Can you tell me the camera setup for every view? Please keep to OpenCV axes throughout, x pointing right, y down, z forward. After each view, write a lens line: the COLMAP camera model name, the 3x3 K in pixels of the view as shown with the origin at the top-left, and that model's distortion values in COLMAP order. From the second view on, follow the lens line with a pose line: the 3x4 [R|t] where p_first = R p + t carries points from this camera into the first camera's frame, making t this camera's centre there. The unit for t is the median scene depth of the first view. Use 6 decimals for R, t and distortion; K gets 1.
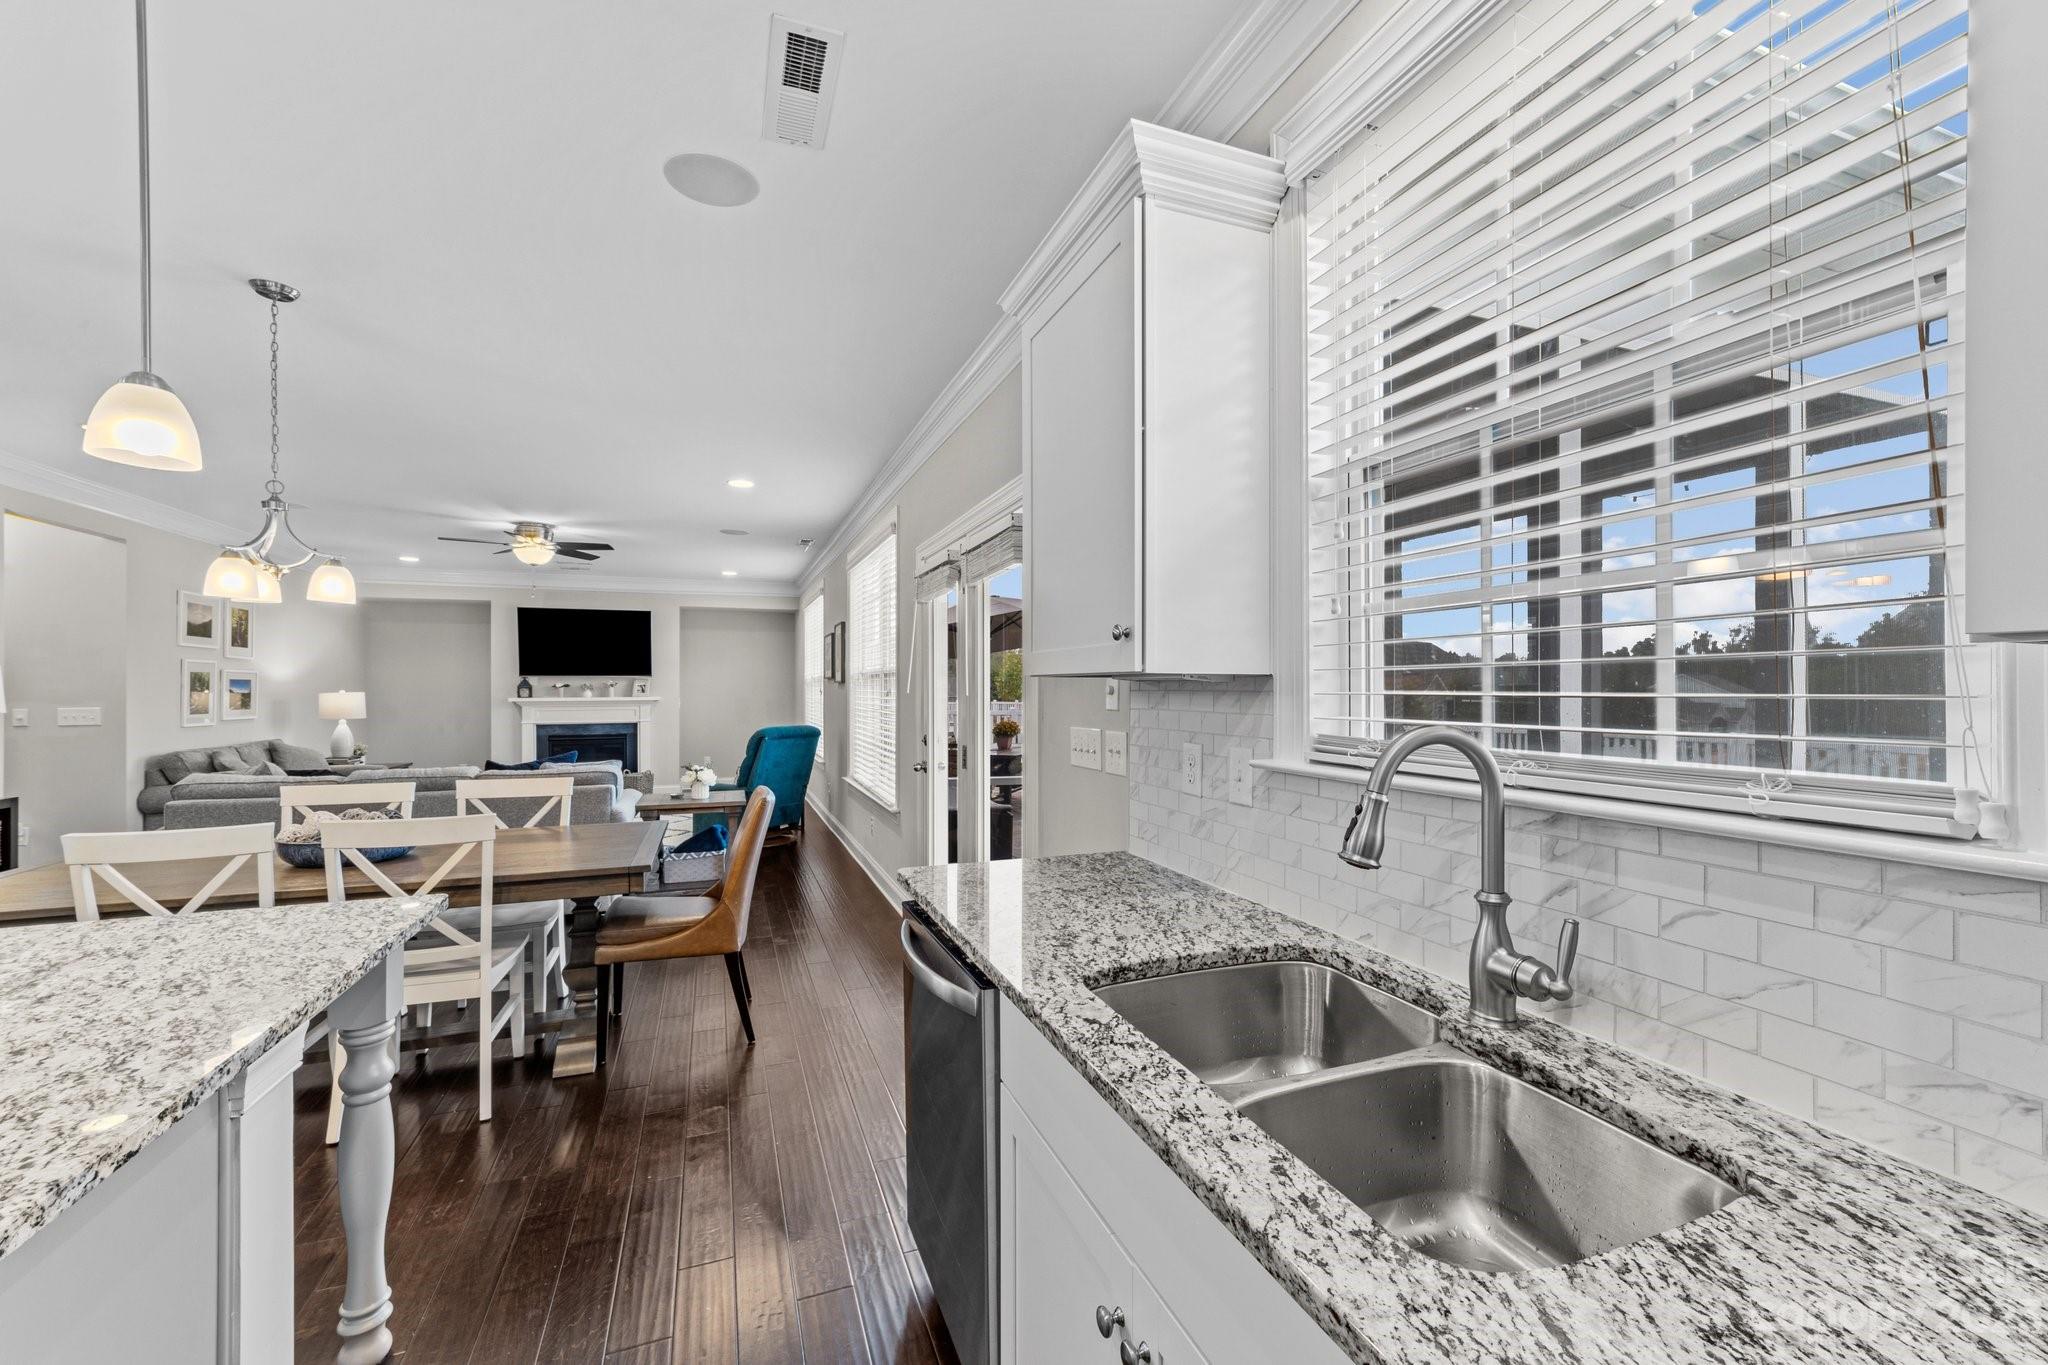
lens RADIAL K [[809.6, 0, 1028.3], [0, 809.6, 688.0], [0, 0, 1]] dist [-0.018269, 0.009966]
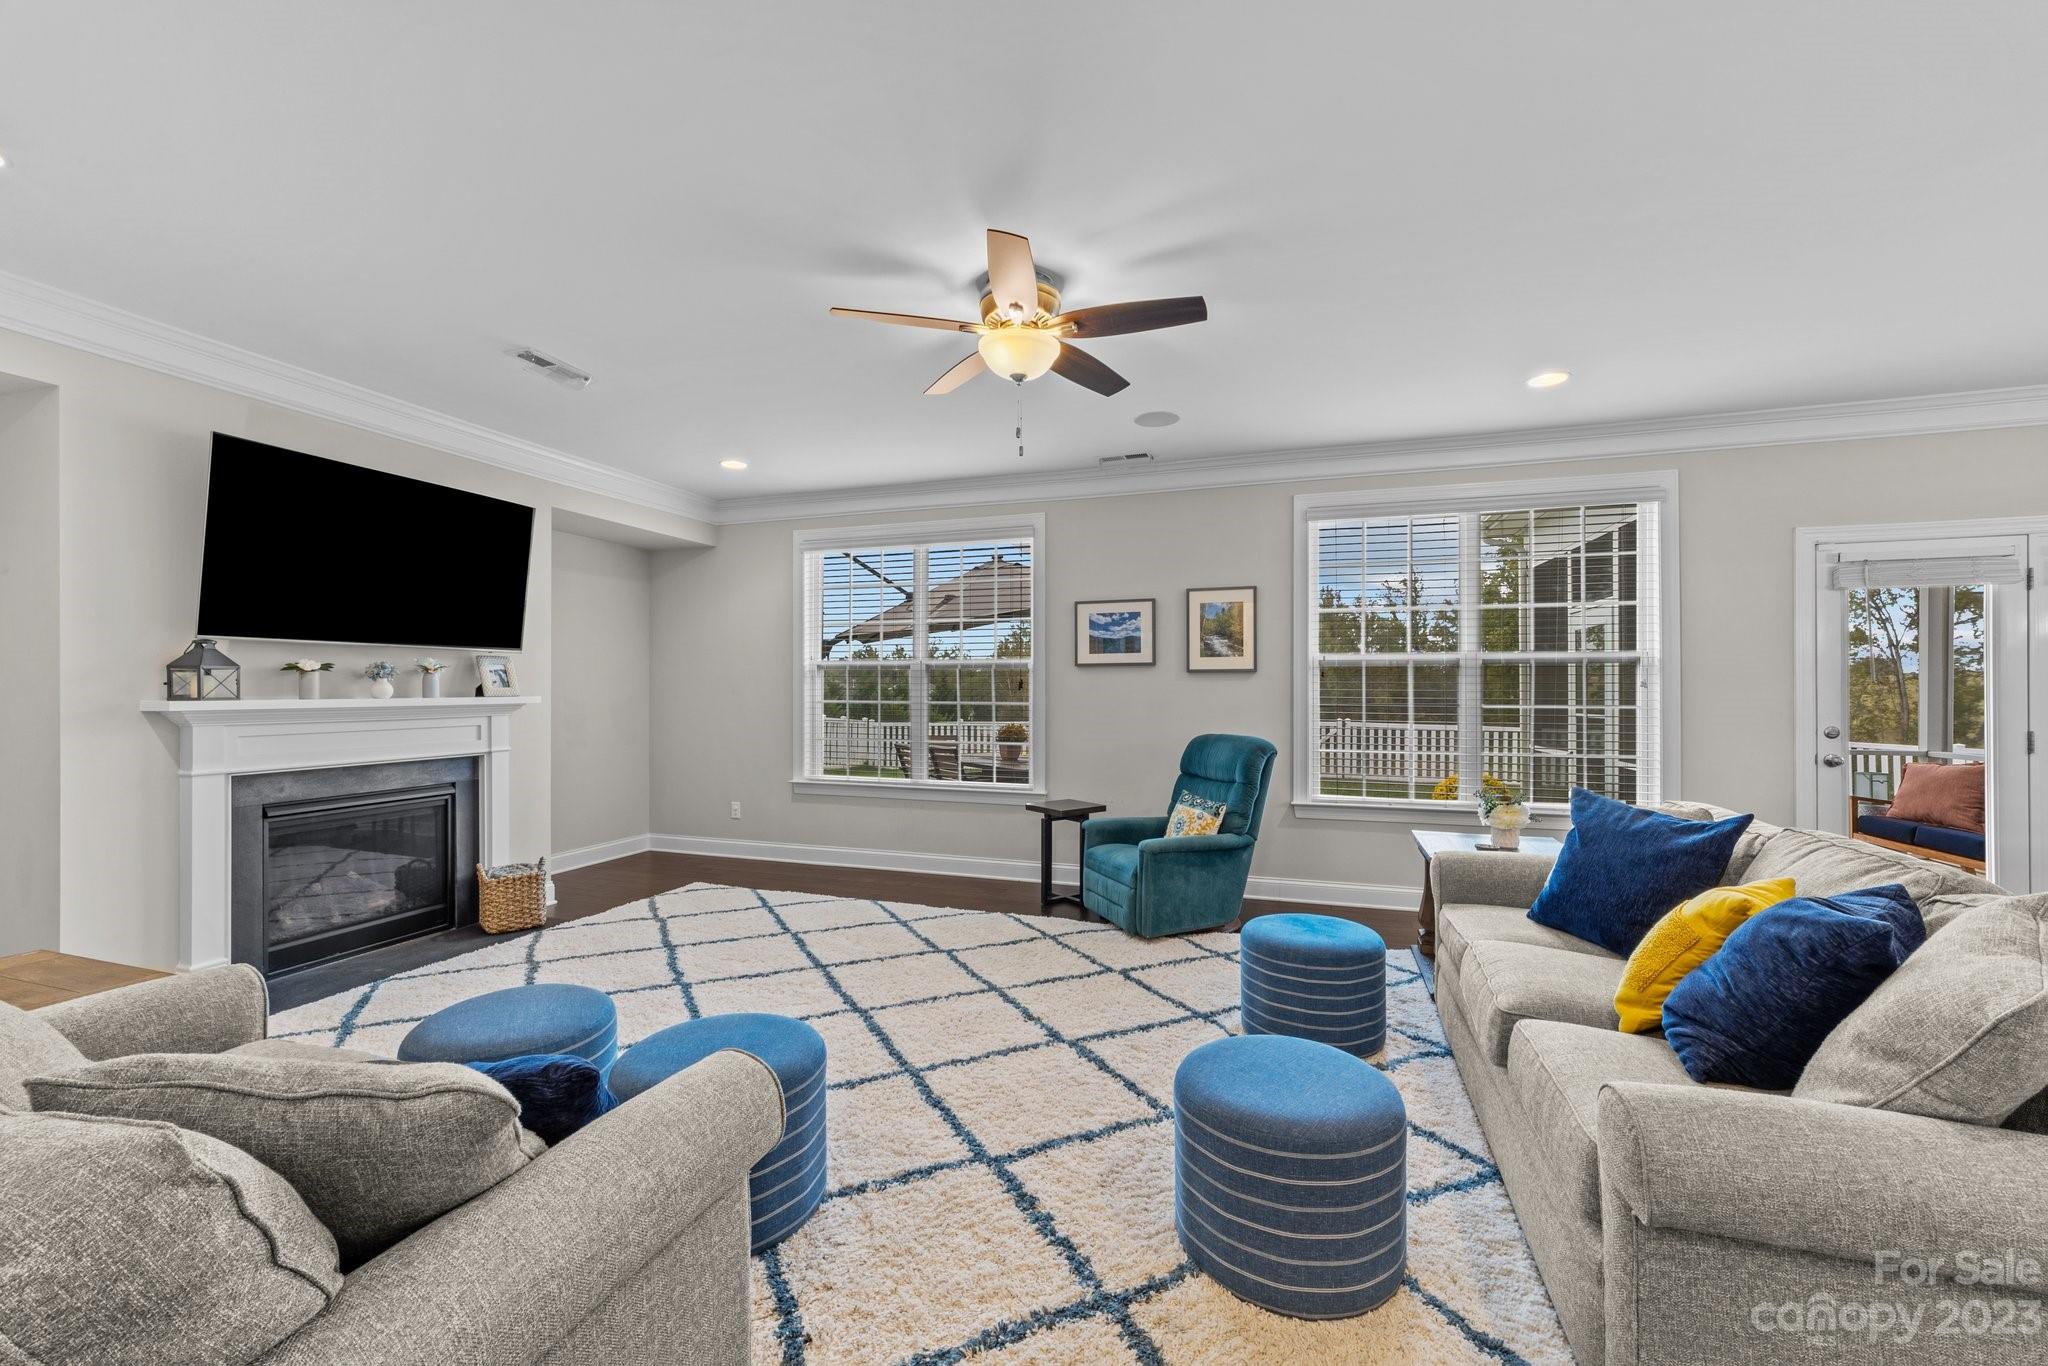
lens RADIAL K [[809.6, 0, 1028.3], [0, 809.6, 688.5], [0, 0, 1]] dist [-0.018269, 0.009966]
pose [[0.637933, 0.005630, 0.770071, -1.511489], [-0.002148, 0.999982, -0.005532, 0.019834], [-0.770089, 0.001874, 0.637934, 1.168254]]
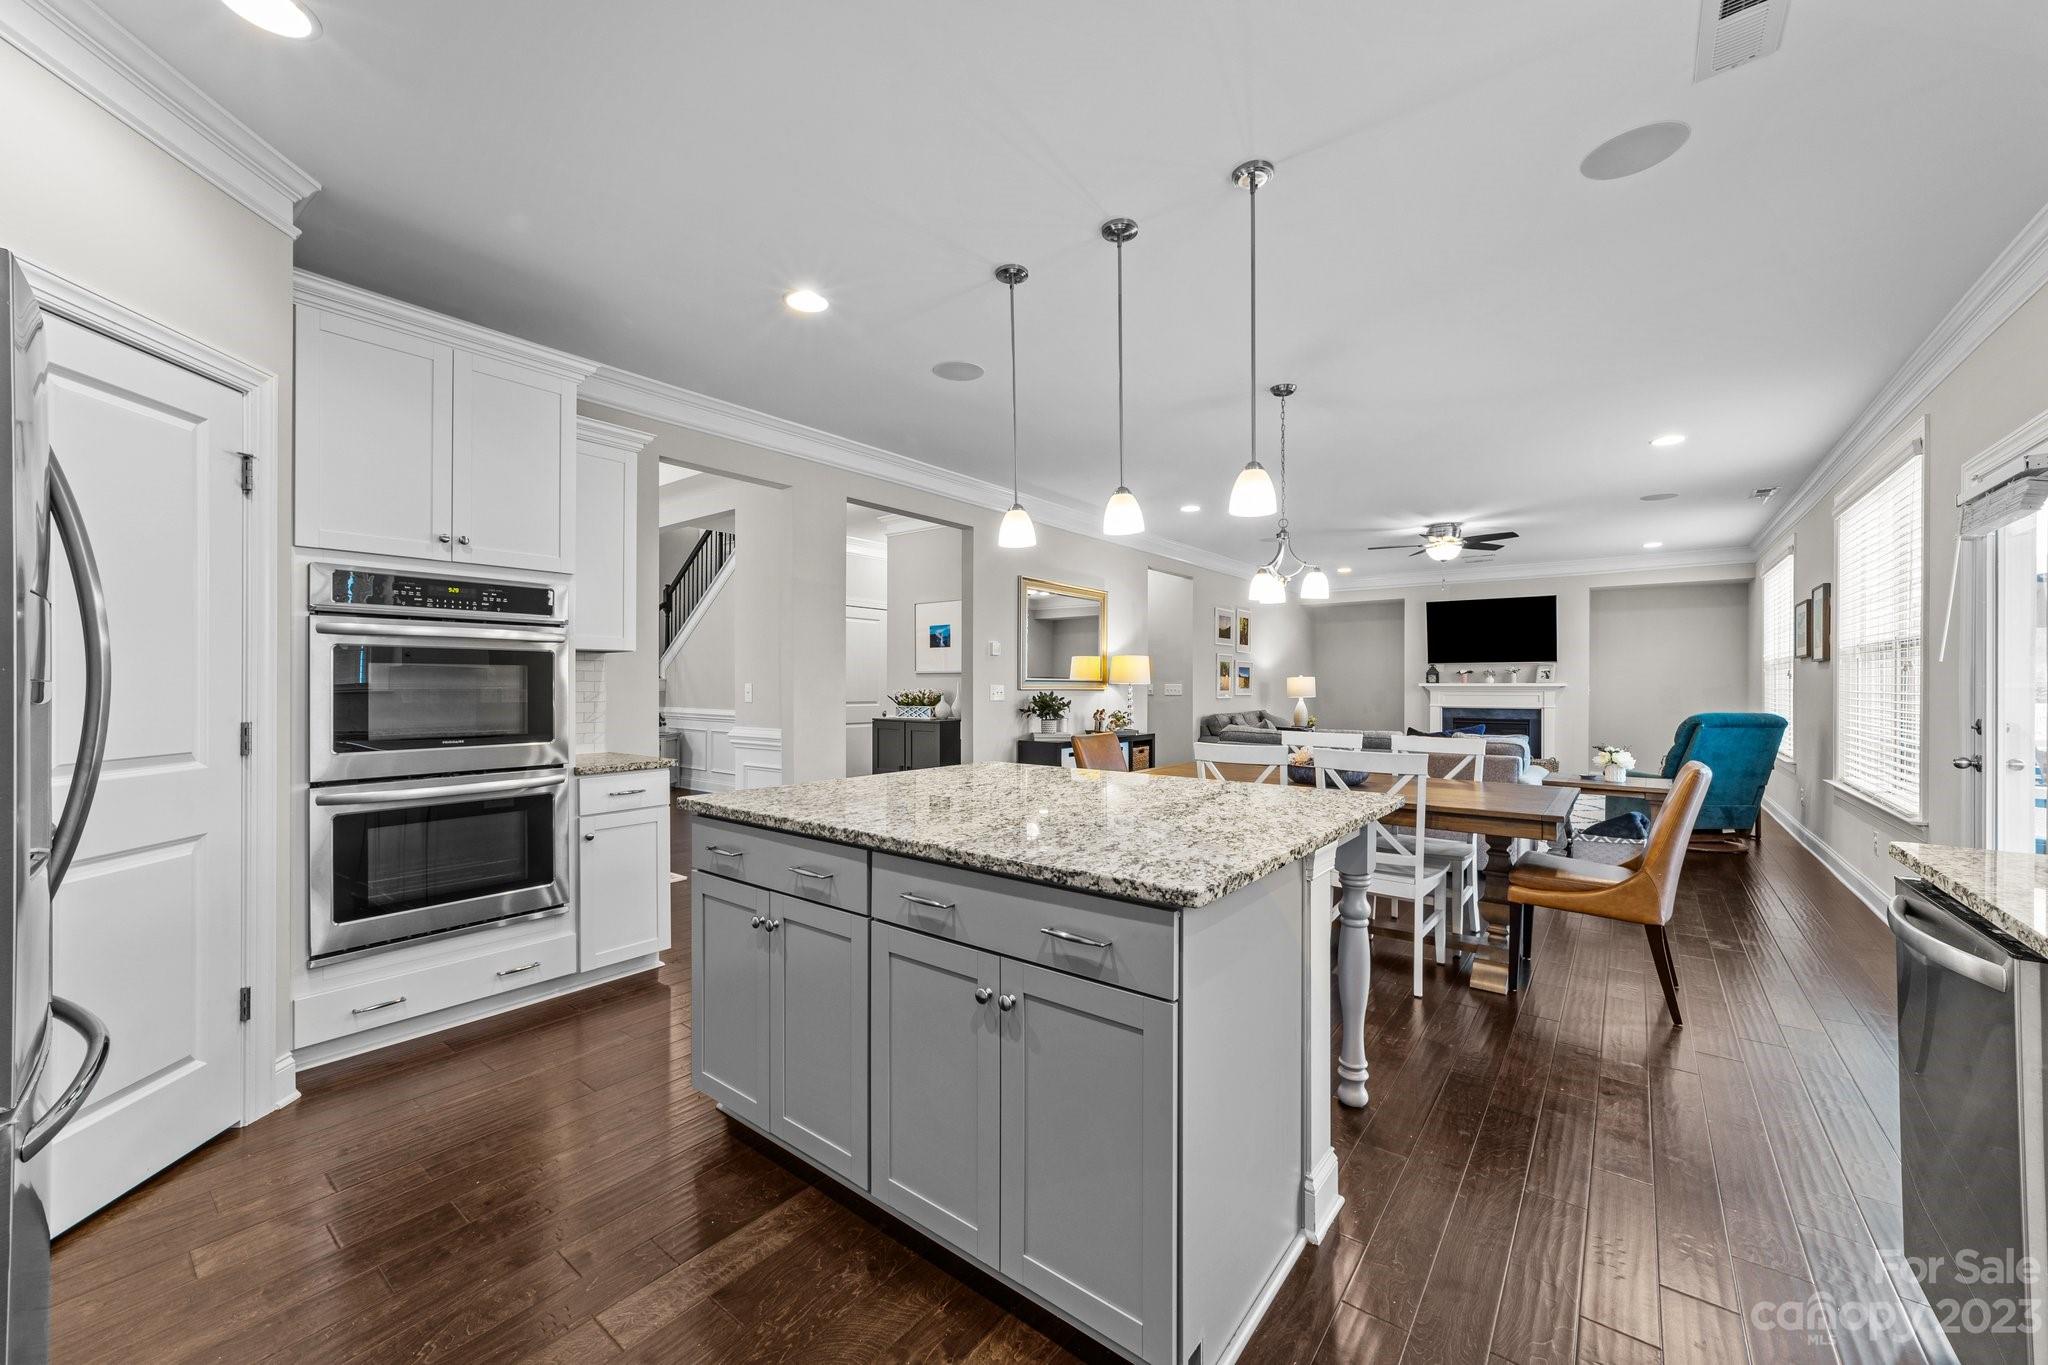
lens RADIAL K [[787.9, 0, 1024.0], [0, 787.9, 682.5], [0, 0, 1]] dist [-0.017018, 0.008015]
pose [[0.513757, 0.002354, -0.857932, 0.035315], [-0.003252, 0.999994, 0.000796, 0.027817], [0.857930, 0.002381, 0.513762, -0.096853]]
